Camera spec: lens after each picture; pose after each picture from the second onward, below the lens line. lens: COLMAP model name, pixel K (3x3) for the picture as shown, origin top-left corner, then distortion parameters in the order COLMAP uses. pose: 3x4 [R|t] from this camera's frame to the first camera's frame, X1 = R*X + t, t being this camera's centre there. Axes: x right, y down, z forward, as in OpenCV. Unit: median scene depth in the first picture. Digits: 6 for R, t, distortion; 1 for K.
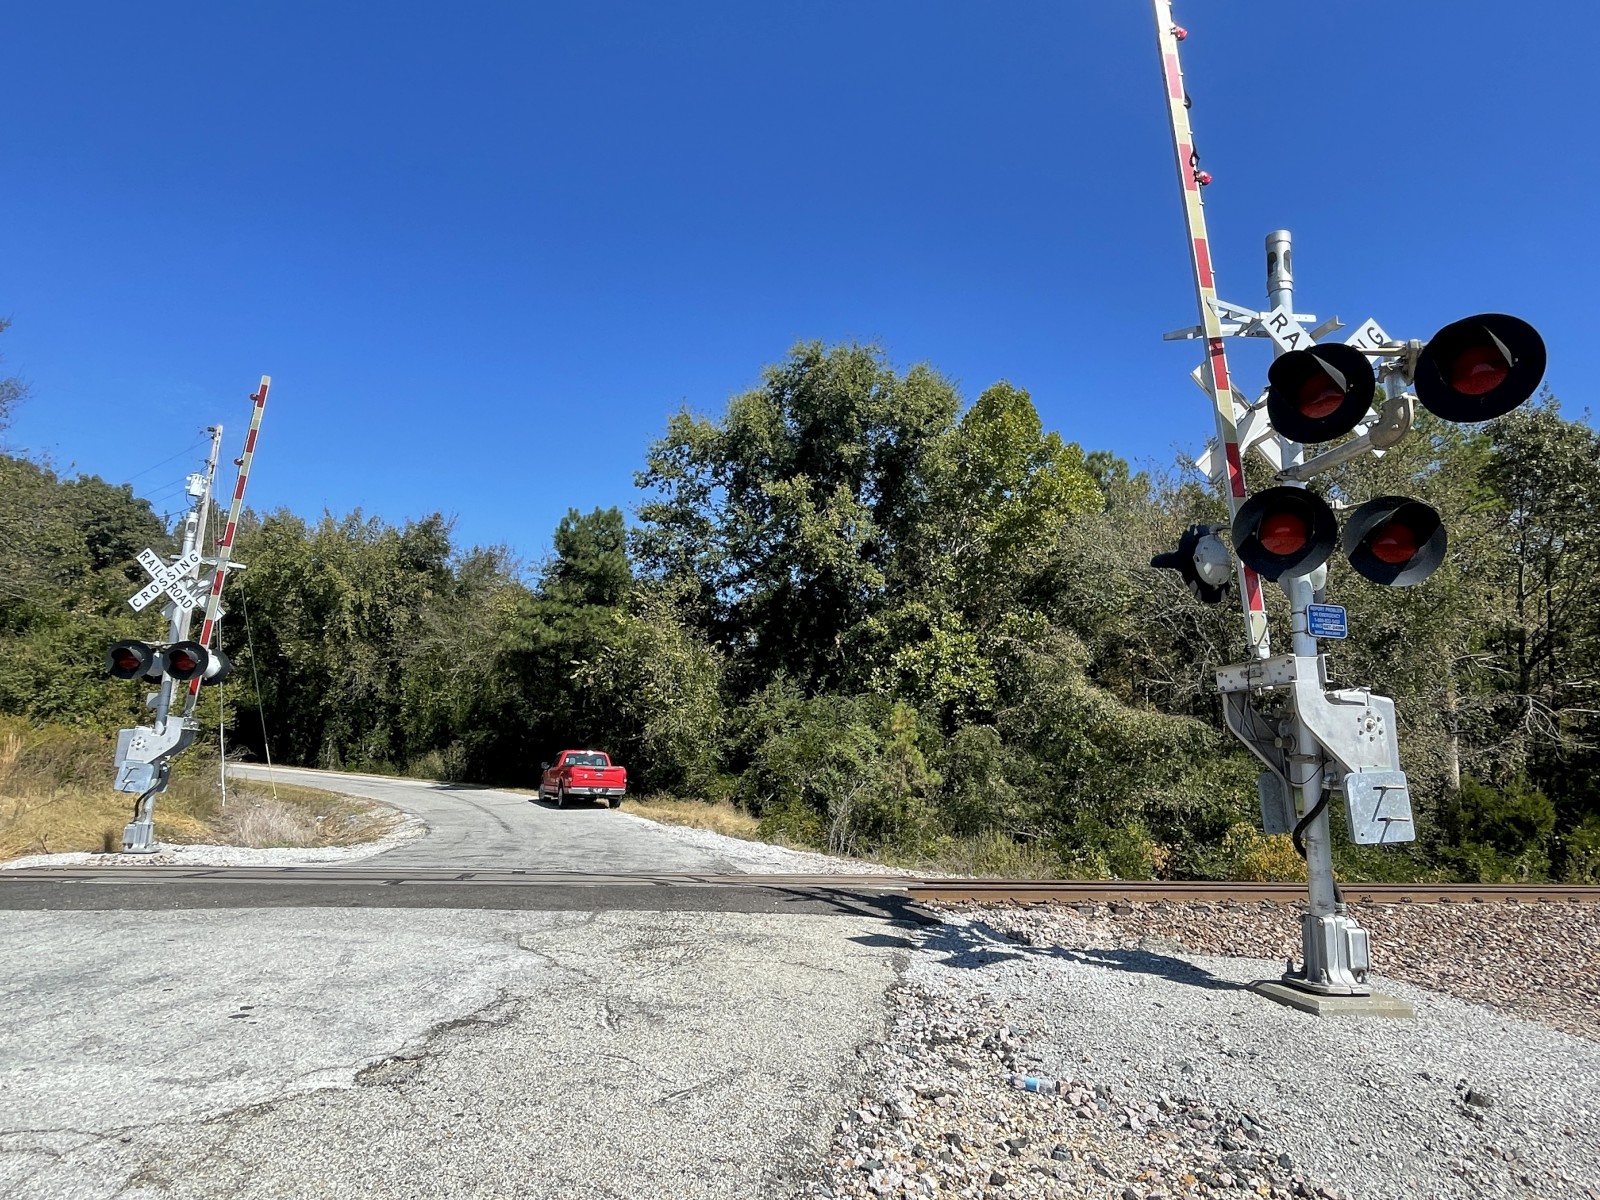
lens RADIAL K [[905.9, 0, 808.5], [0, 905.9, 602.8], [0, 0, 1]] dist [-0.004531, -0.001434]
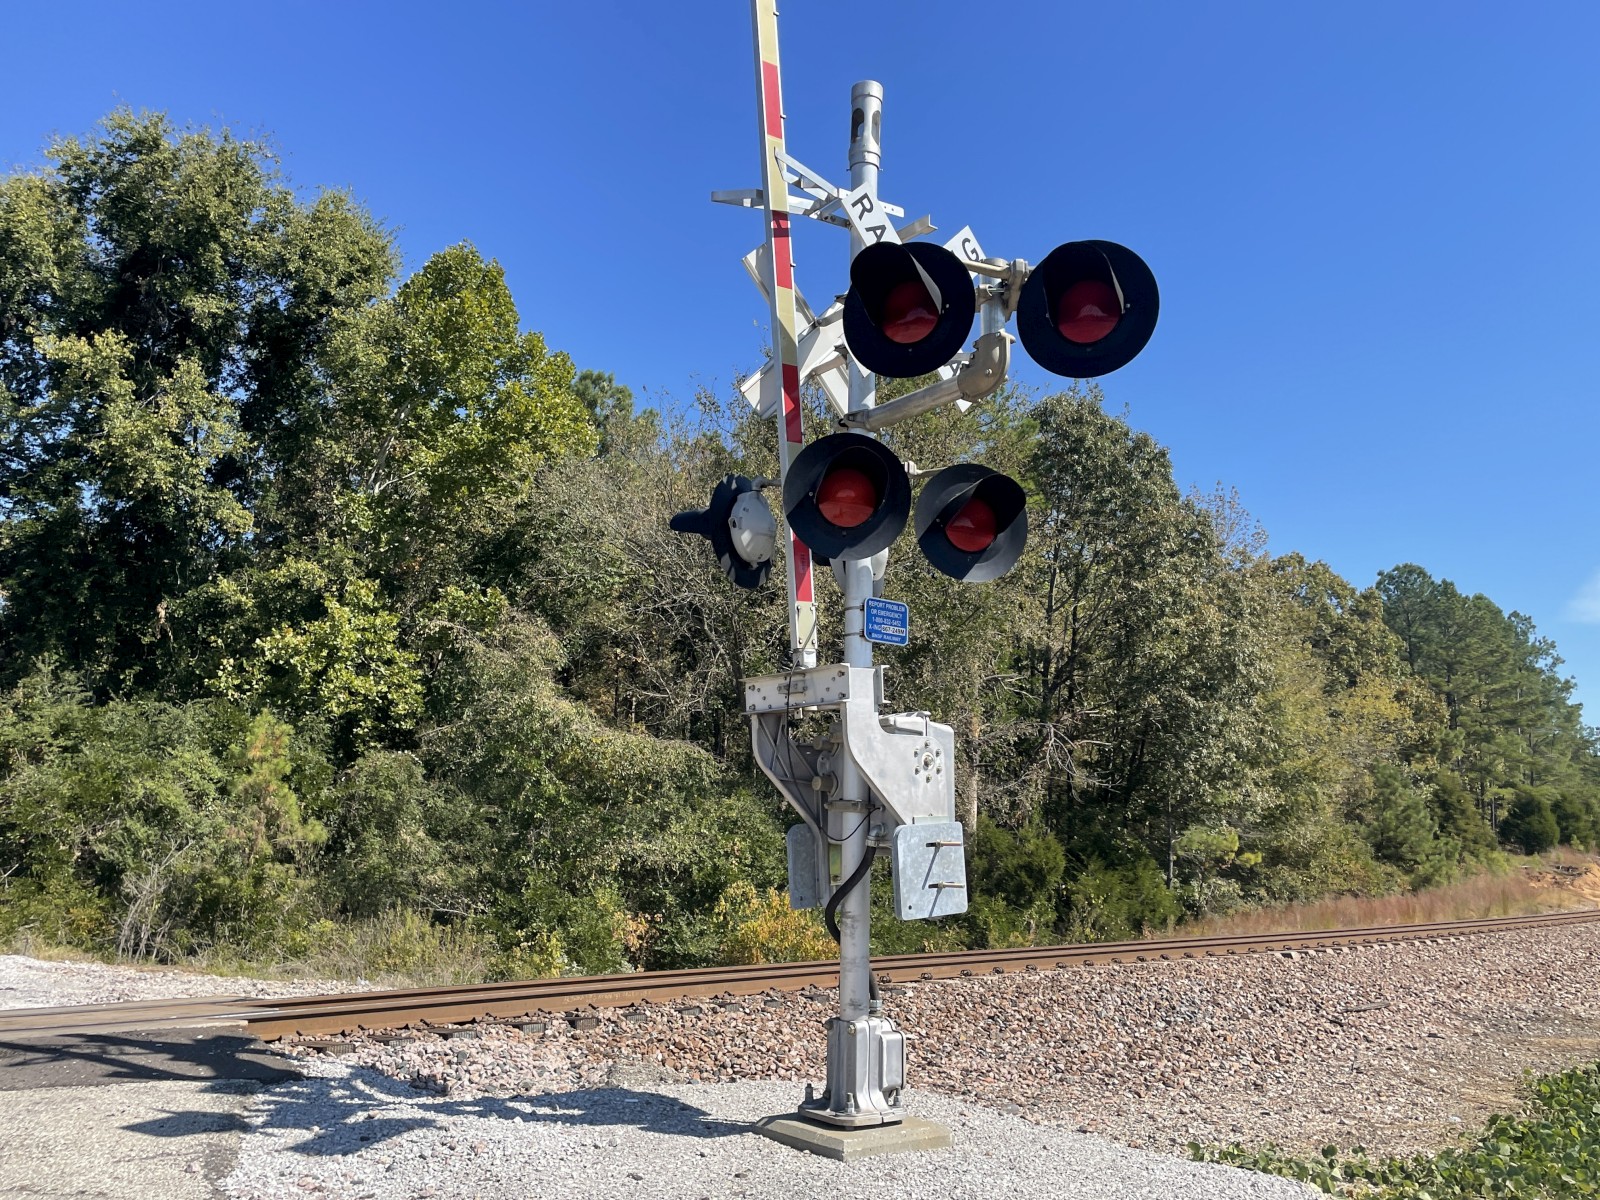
lens RADIAL K [[1278.7, 0, 810.2], [0, 1278.7, 607.1], [0, 0, 1]] dist [0.104766, -0.124204]
pose [[0.879644, 0.064263, 0.471272, 0.003837], [-0.075332, 0.997148, 0.004637, 0.001751], [-0.469630, -0.039581, 0.881976, 0.020942]]
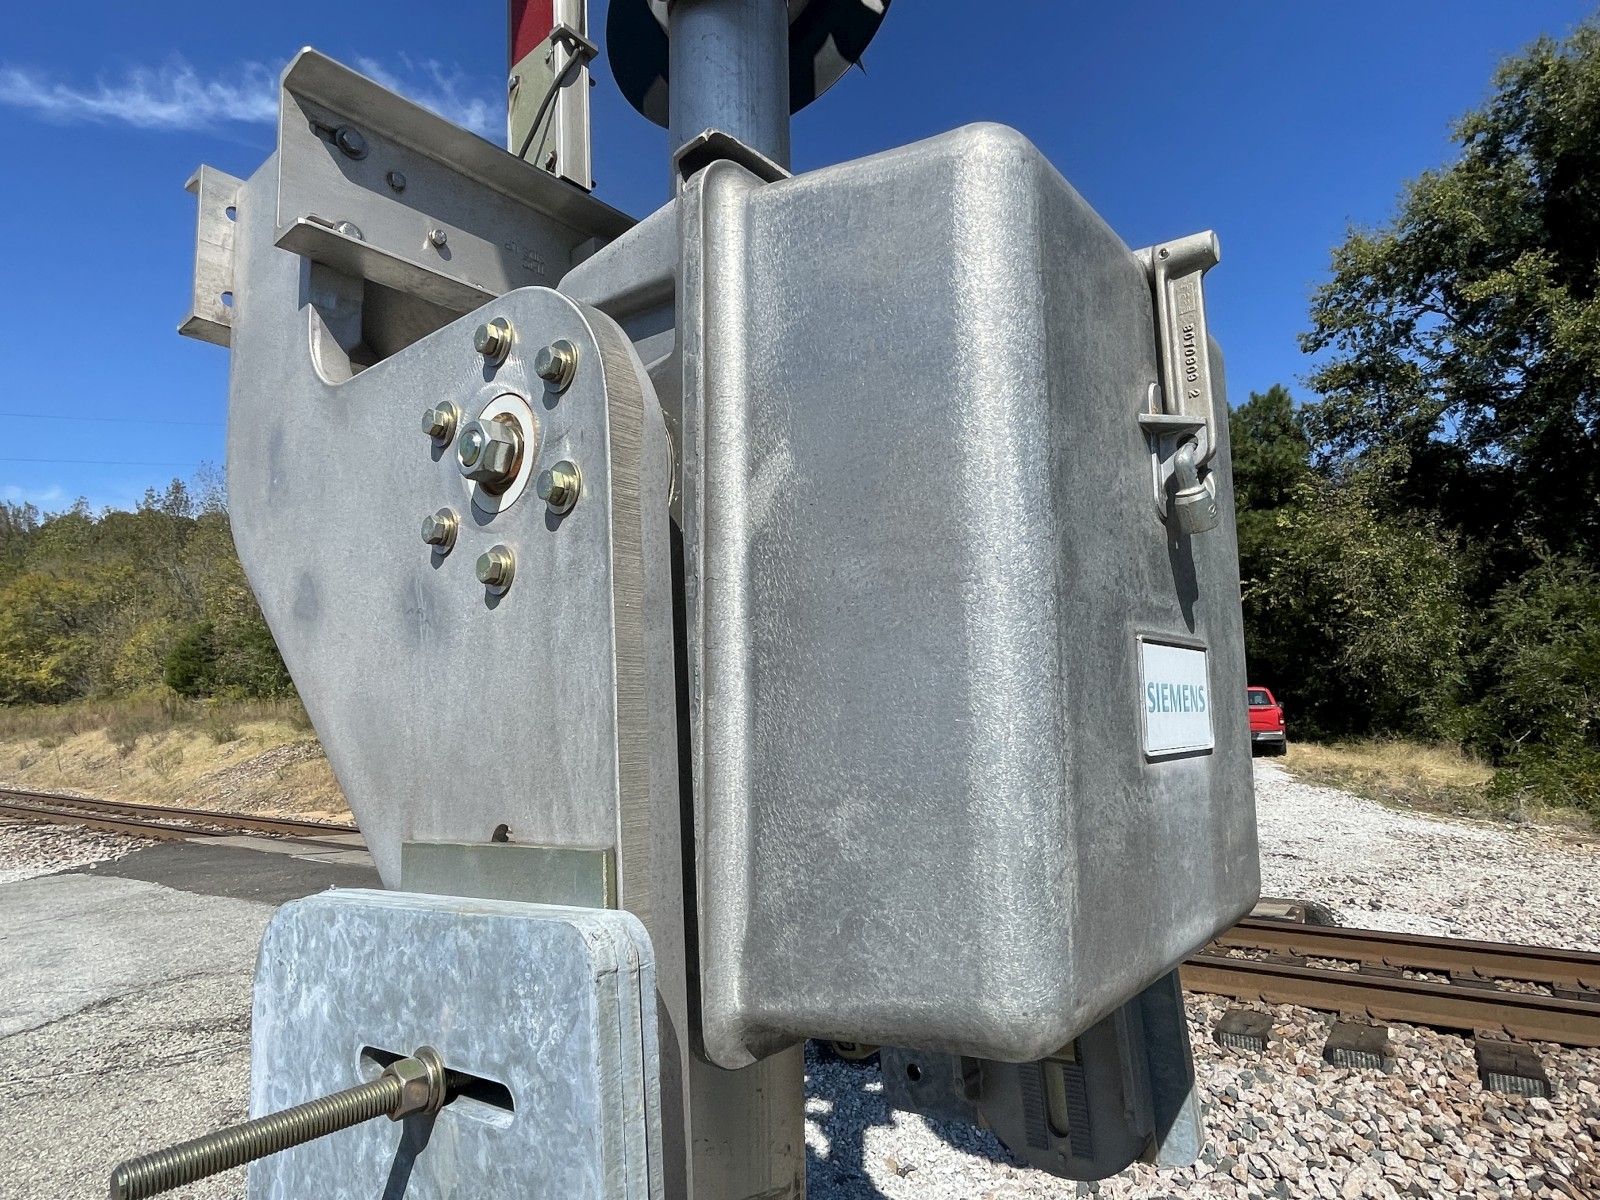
lens RADIAL K [[905.9, 0, 808.5], [0, 905.9, 602.8], [0, 0, 1]] dist [-0.004531, -0.001434]
pose [[0.649384, -0.133934, -0.748574, 0.149092], [0.184043, 0.982785, -0.016183, 0.033084], [0.737854, -0.127261, 0.662854, 0.195972]]
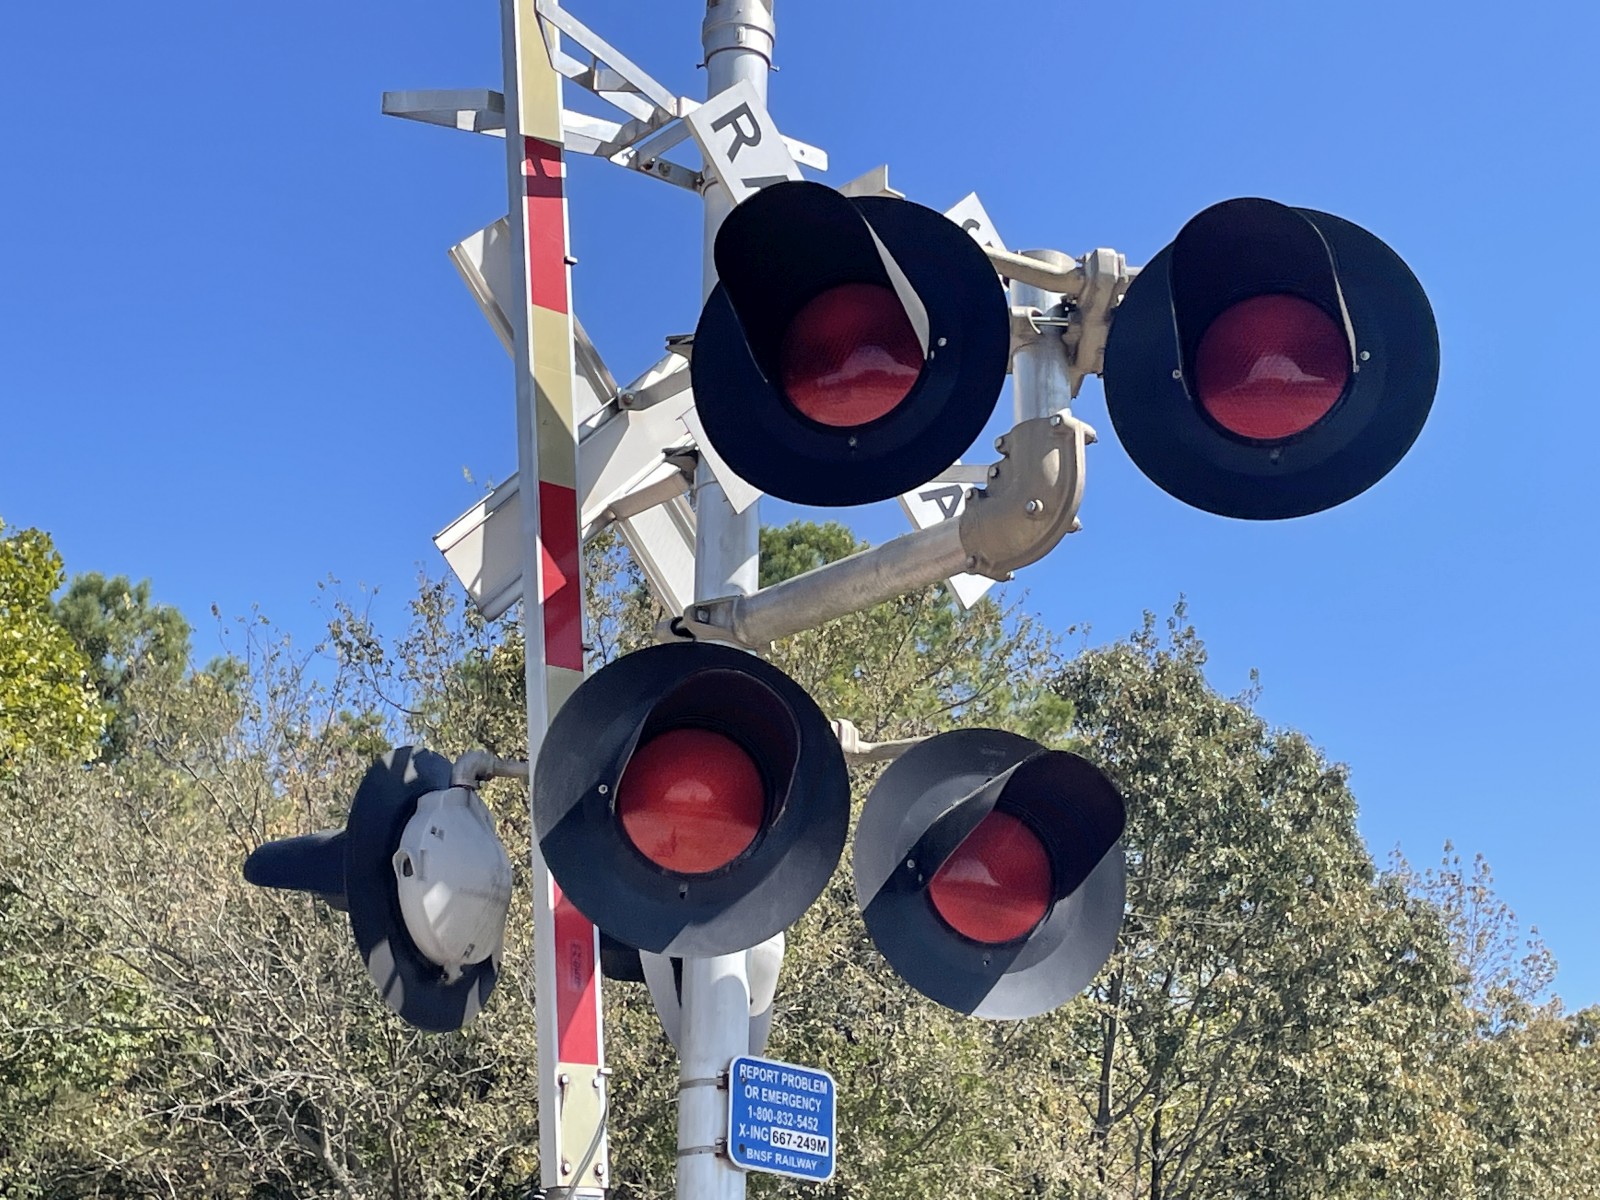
lens RADIAL K [[2746.7, 0, 801.6], [0, 2746.7, 548.9], [0, 0, 1]] dist [0.145251, -0.352870]
pose [[0.836661, 0.178457, 0.517833, 0.015782], [-0.083475, 0.975934, -0.201458, 0.004316], [-0.541322, 0.125326, 0.831423, 0.046789]]
